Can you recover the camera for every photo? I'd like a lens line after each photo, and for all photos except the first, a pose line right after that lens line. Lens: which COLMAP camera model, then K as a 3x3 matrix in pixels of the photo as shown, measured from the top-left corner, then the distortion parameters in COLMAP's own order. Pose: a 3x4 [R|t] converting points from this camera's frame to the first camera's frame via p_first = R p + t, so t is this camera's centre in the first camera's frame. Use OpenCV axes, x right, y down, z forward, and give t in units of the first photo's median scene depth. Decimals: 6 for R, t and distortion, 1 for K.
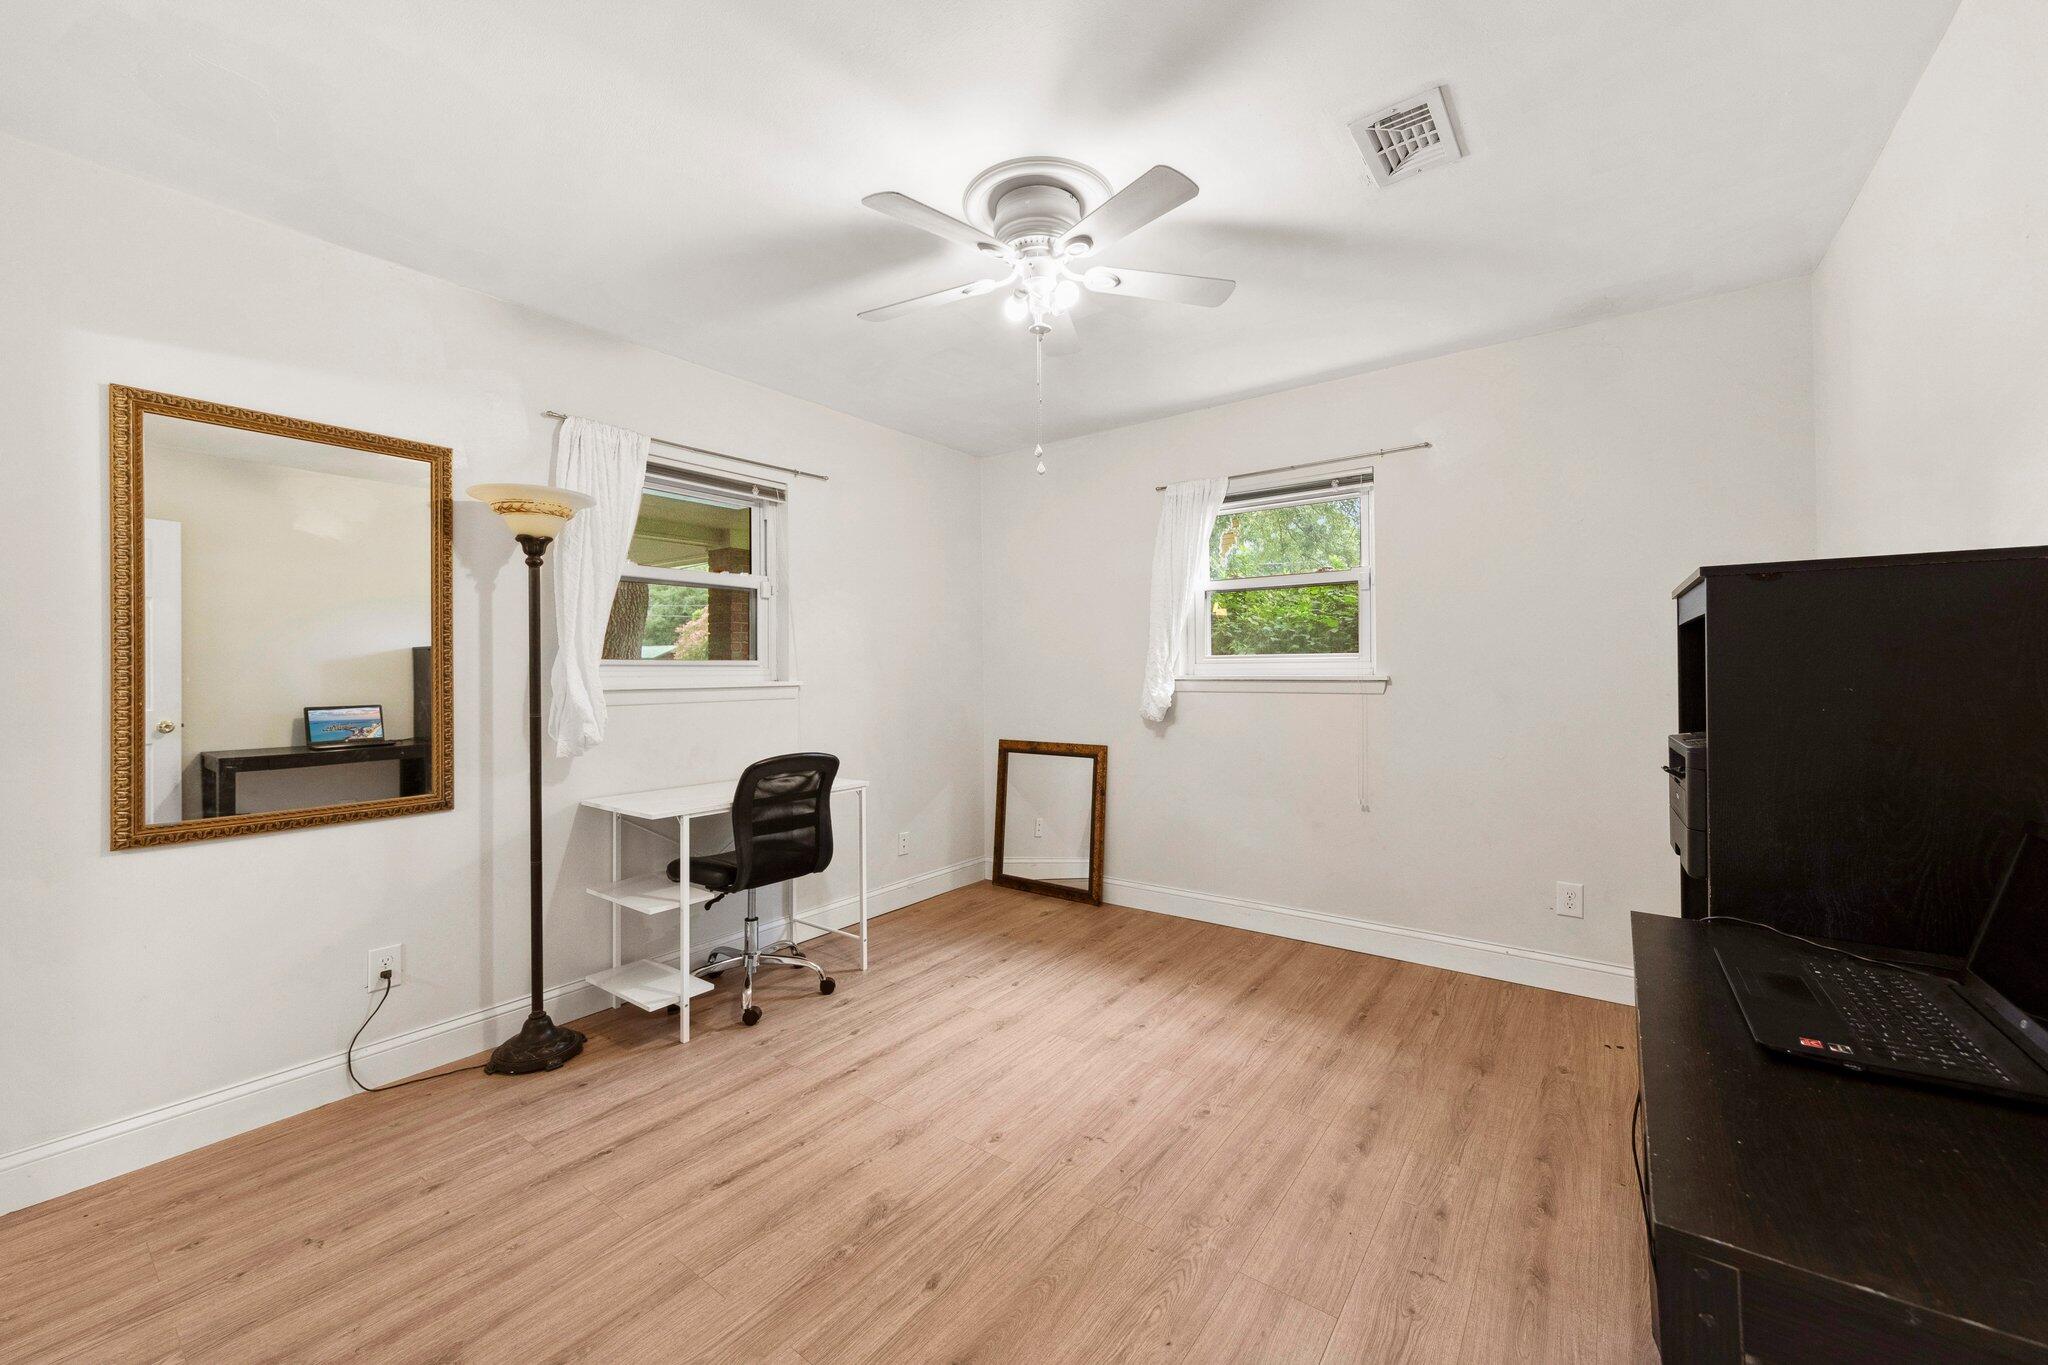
lens RADIAL K [[825.1, 0, 1025.7], [0, 825.1, 673.2], [0, 0, 1]] dist [-0.000677, -0.000081]
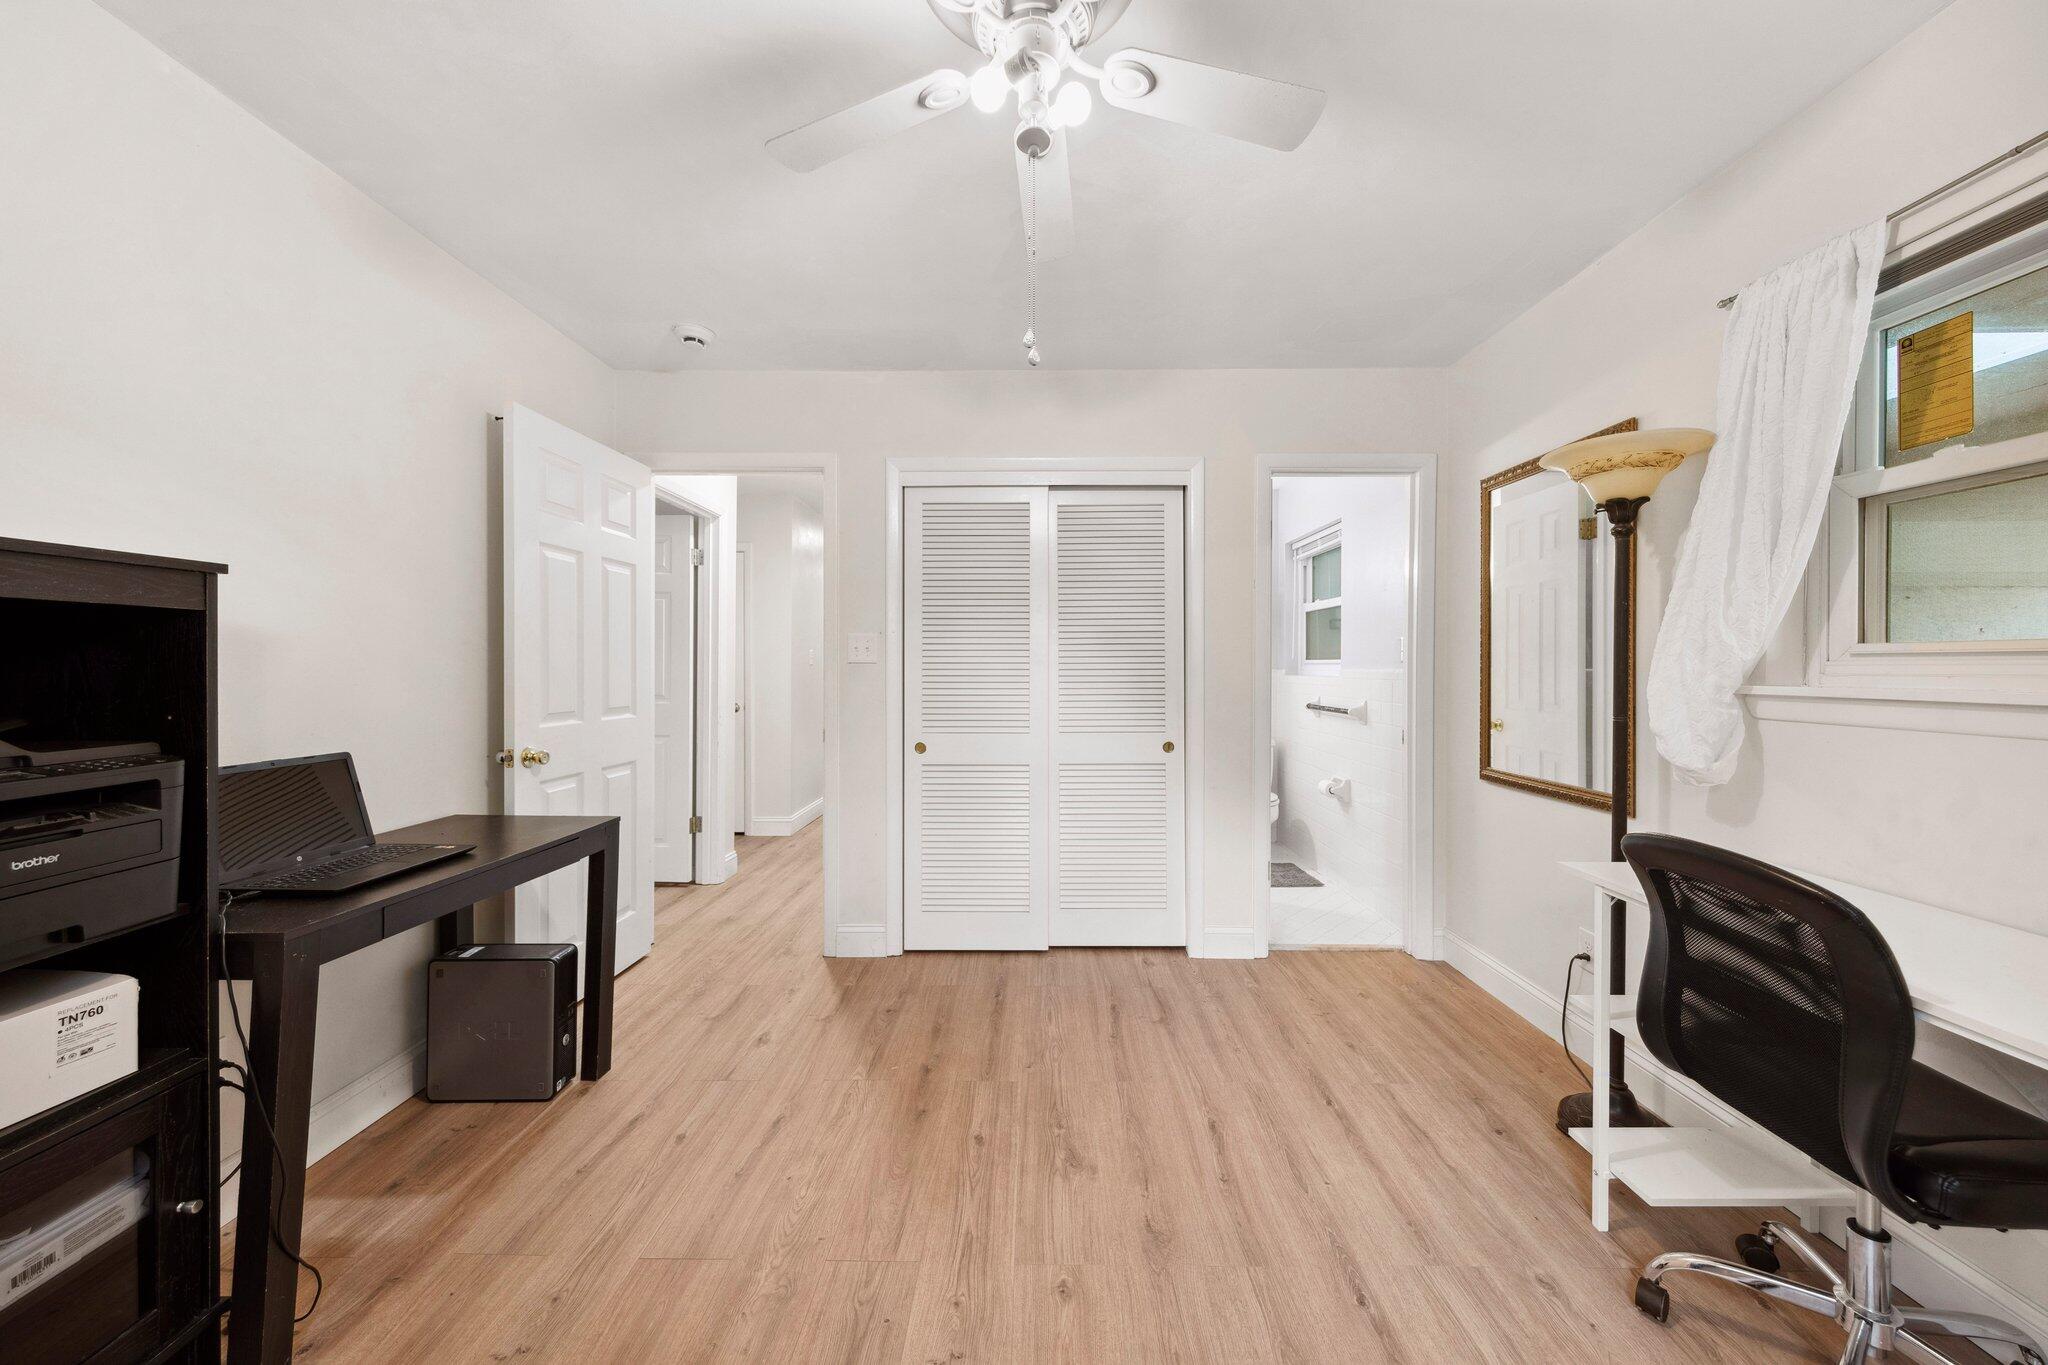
lens RADIAL K [[737.7, 0, 1031.4], [0, 737.7, 670.3], [0, 0, 1]] dist [0.000130, 0.000032]
pose [[-0.816055, 0.009682, -0.577893, 0.414081], [0.003341, 0.999922, 0.012034, -0.013015], [0.577965, 0.007890, -0.816024, 1.697577]]
